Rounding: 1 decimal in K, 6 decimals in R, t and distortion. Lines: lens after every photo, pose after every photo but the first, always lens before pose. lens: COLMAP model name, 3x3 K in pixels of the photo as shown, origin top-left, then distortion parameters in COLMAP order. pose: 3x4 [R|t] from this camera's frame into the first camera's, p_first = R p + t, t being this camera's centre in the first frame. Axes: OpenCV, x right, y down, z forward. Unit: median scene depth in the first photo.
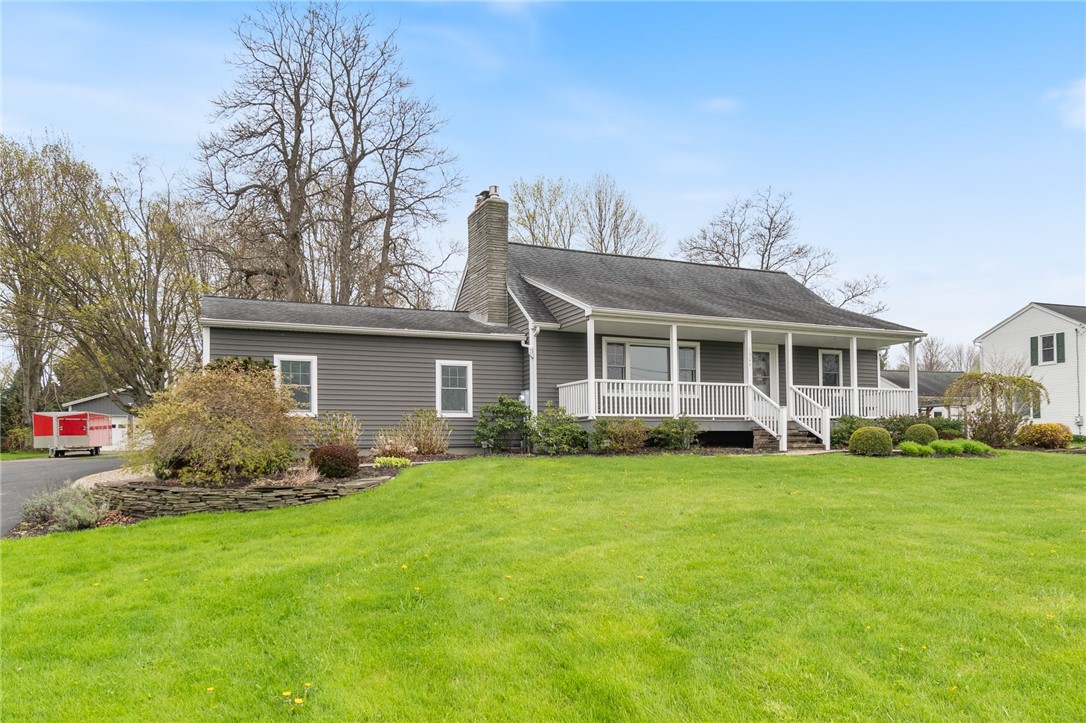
lens RADIAL K [[675.4, 0, 524.5], [0, 675.4, 390.4], [0, 0, 1]] dist [-0.027544, -0.001615]
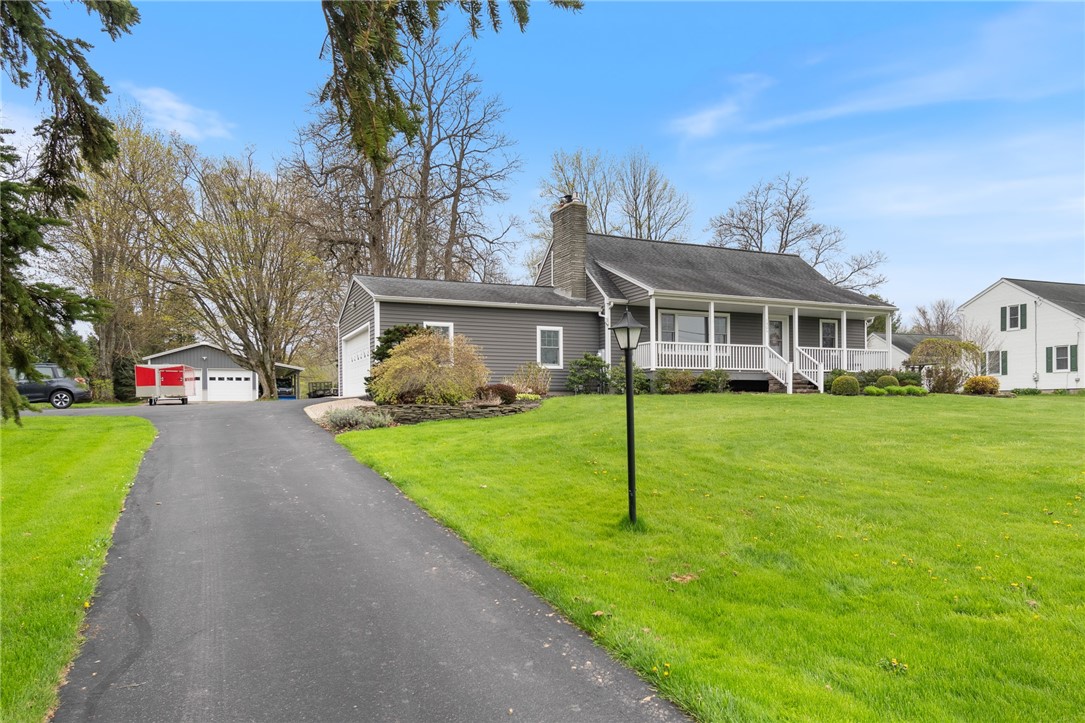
lens RADIAL K [[677.7, 0, 583.1], [0, 677.7, 353.2], [0, 0, 1]] dist [-0.046815, 0.000595]
pose [[0.998793, 0.007280, 0.048584, -0.093037], [-0.007671, 0.999940, 0.007859, -0.002030], [-0.048523, -0.008222, 0.998788, -0.315621]]
